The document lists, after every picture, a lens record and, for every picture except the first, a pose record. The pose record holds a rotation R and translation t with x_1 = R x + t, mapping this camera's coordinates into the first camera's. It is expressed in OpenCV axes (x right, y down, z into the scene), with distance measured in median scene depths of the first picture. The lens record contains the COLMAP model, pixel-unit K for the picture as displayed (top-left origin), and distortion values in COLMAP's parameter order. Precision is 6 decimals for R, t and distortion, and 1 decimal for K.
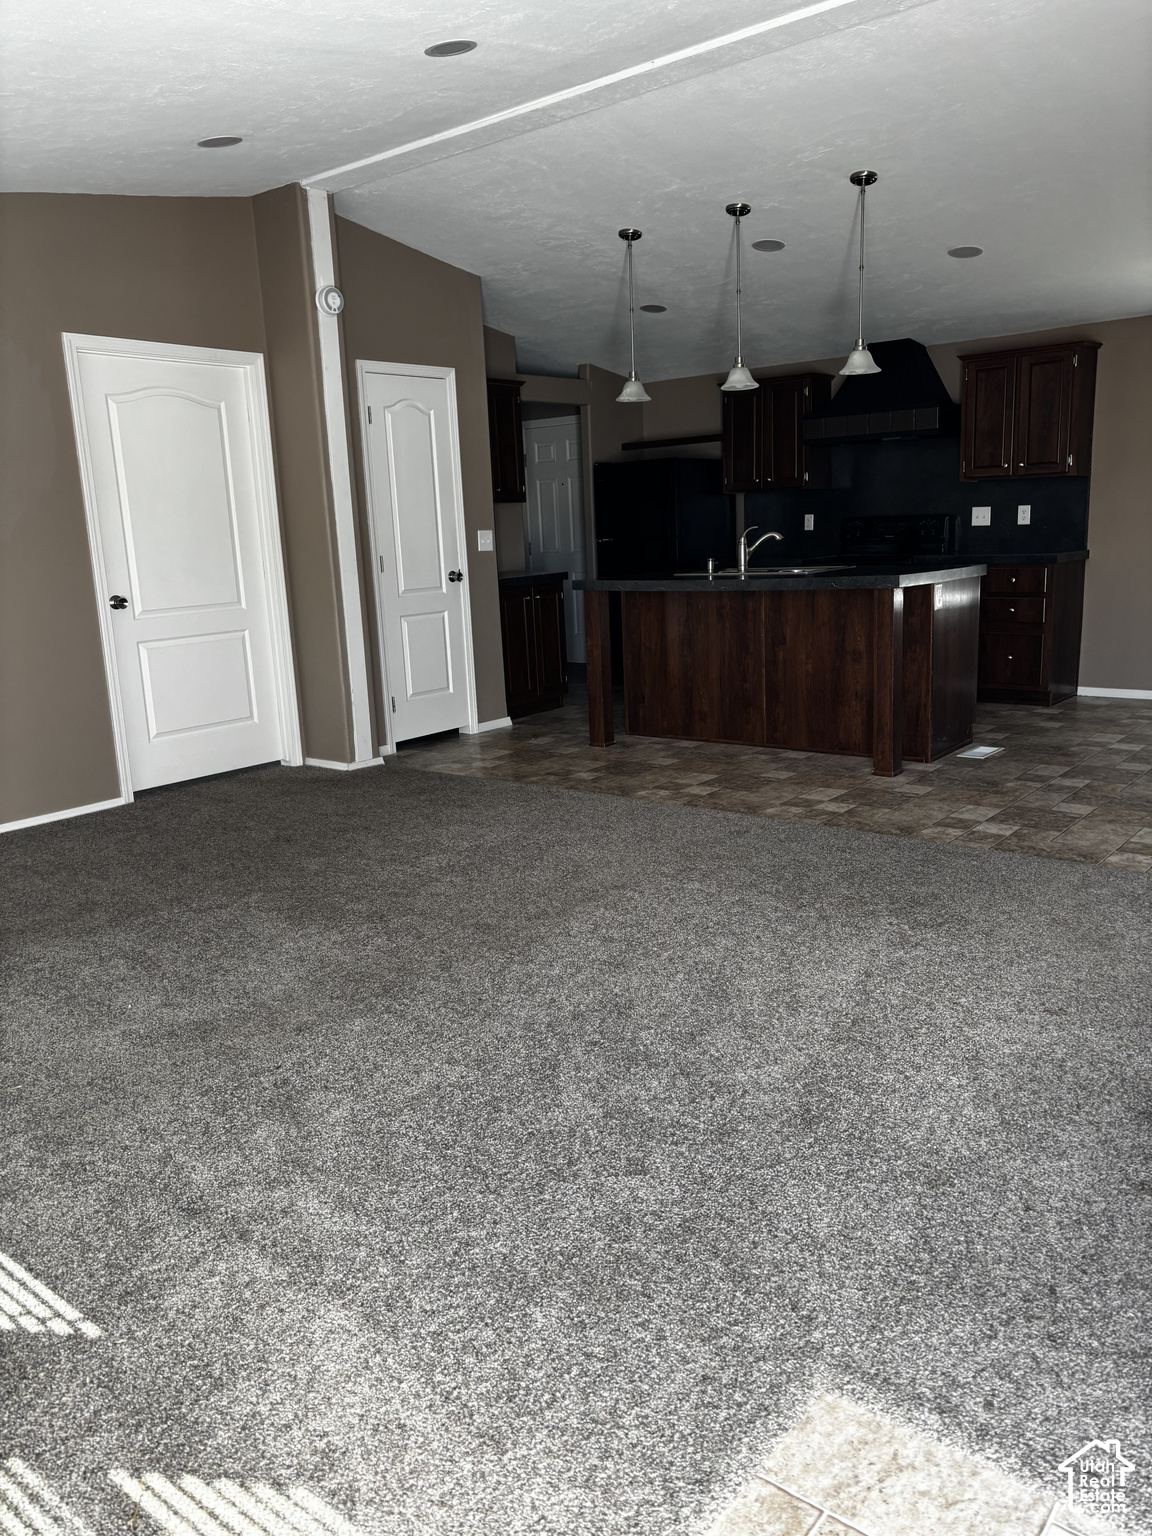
lens RADIAL K [[1150.8, 0, 587.2], [0, 1150.8, 755.6], [0, 0, 1]] dist [0.048868, -0.053319]
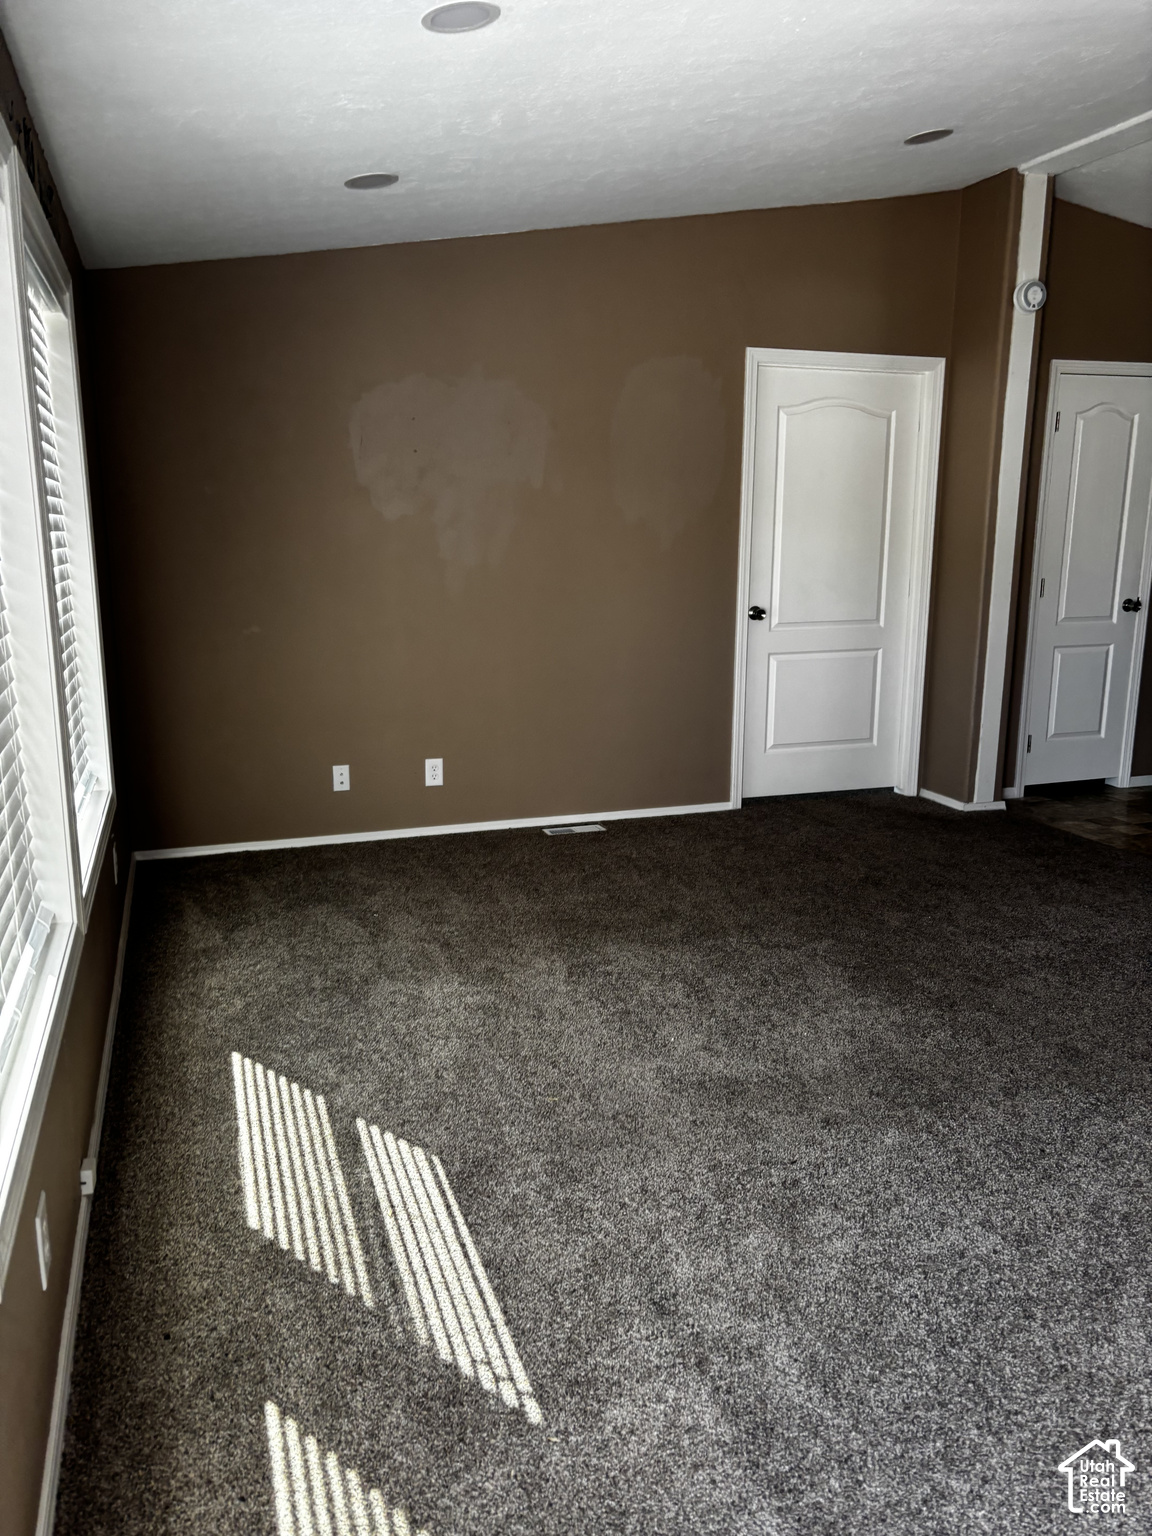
lens RADIAL K [[1150.8, 0, 583.9], [0, 1150.8, 762.3], [0, 0, 1]] dist [0.048868, -0.053319]
pose [[0.841333, 0.155123, -0.517780, 0.014096], [-0.146186, 0.987536, 0.058324, -0.049039], [0.520374, 0.026622, 0.853523, 0.076814]]
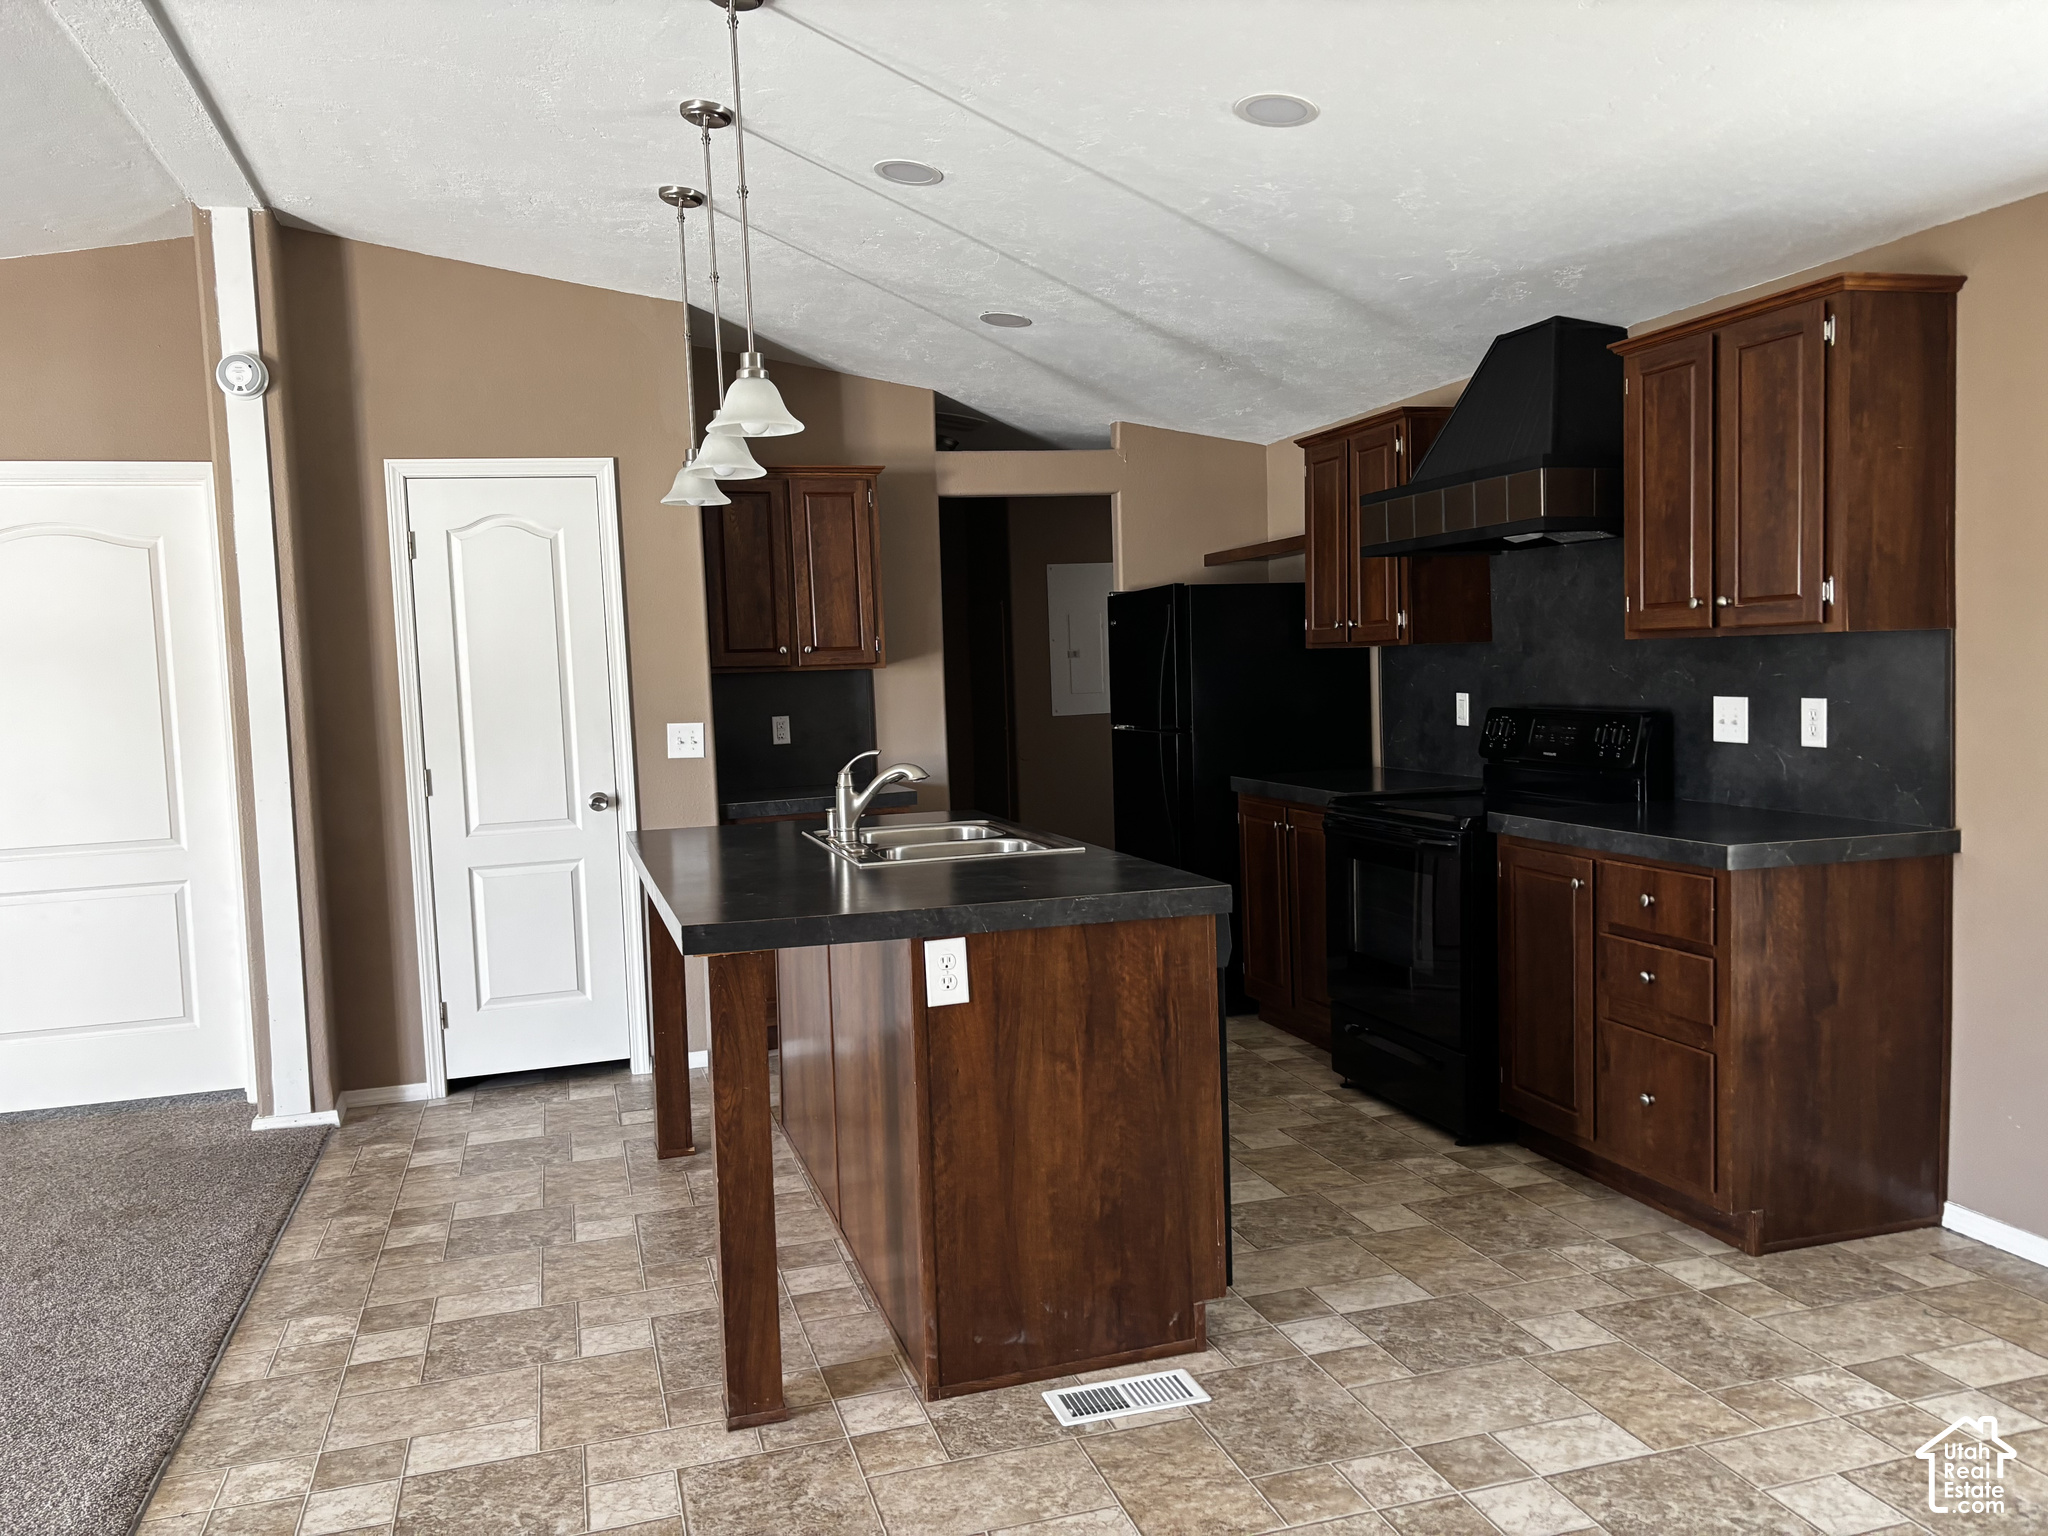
lens RADIAL K [[1534.4, 0, 998.4], [0, 1534.4, 744.1], [0, 0, 1]] dist [0.048868, -0.053319]
pose [[0.826471, 0.039940, -0.561561, 0.771024], [-0.110697, 0.989537, -0.092538, -0.213872], [0.551990, 0.138644, 0.822244, 0.742834]]
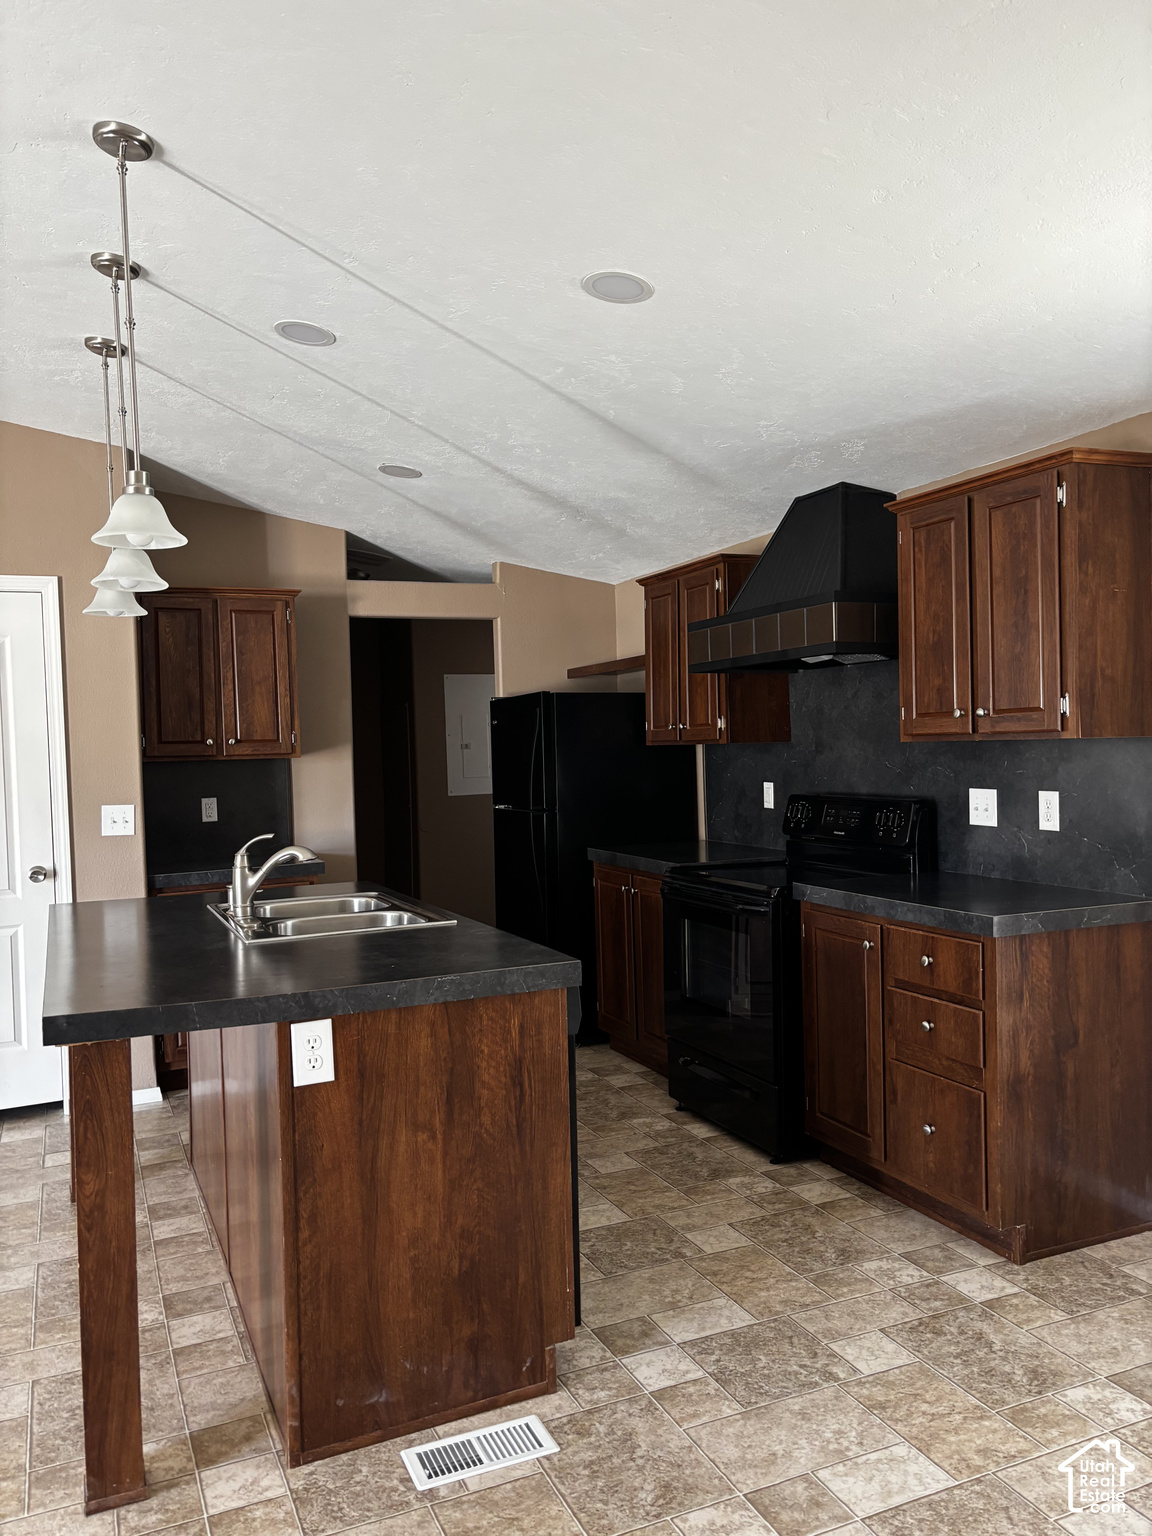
lens RADIAL K [[1150.8, 0, 559.1], [0, 1150.8, 734.1], [0, 0, 1]] dist [0.048868, -0.053319]
pose [[0.888195, 0.010815, -0.459340, 0.725027], [-0.100601, 0.980043, -0.171451, -0.238556], [0.448318, 0.198492, 0.871557, 0.851213]]
